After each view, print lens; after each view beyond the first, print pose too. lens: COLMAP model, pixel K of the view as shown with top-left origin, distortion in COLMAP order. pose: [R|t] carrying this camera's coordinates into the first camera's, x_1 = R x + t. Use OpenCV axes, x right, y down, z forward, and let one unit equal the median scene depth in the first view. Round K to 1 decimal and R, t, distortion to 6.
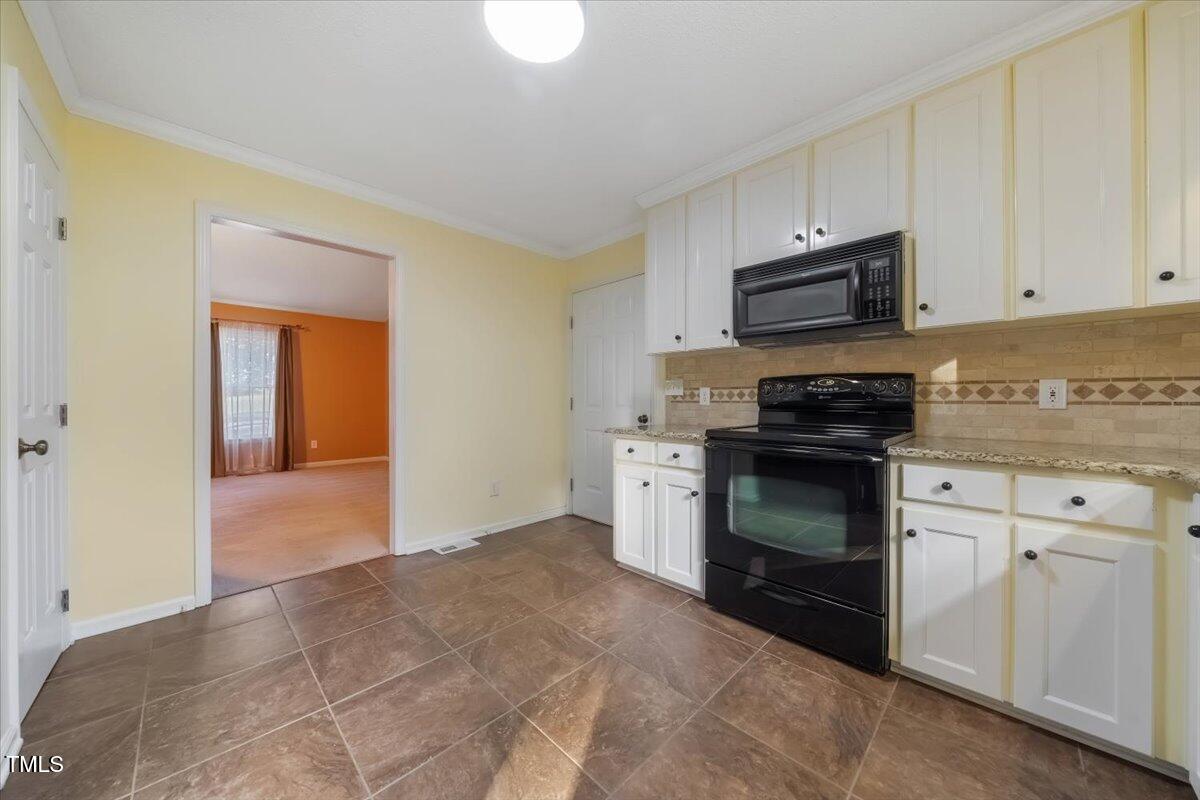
lens RADIAL K [[415.9, 0, 602.9], [0, 415.9, 394.0], [0, 0, 1]] dist [-0.000742, -0.000057]
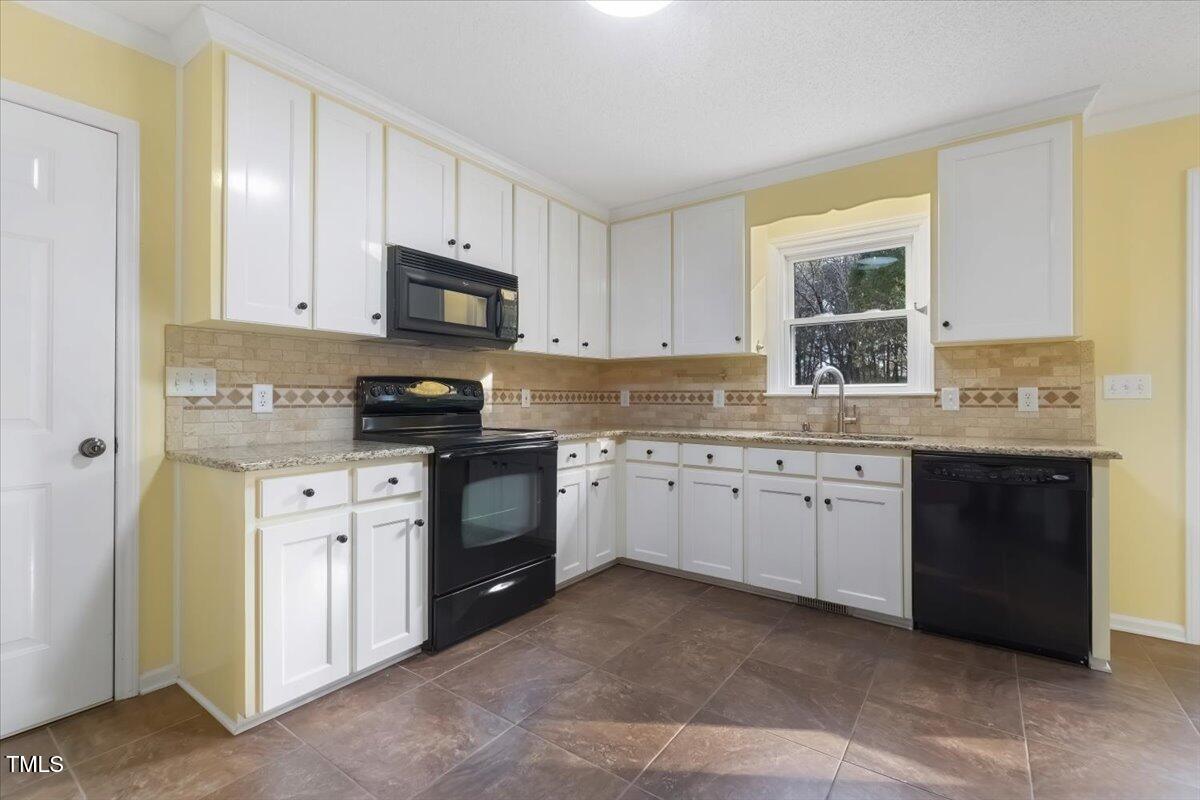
lens RADIAL K [[551.8, 0, 579.7], [0, 551.8, 394.4], [0, 0, 1]] dist [-0.000520, -0.000324]
pose [[-0.148547, 0.013571, 0.988812, -0.924018], [-0.007318, 0.999863, -0.014822, 0.012358], [-0.988878, -0.009437, -0.148427, 0.925961]]
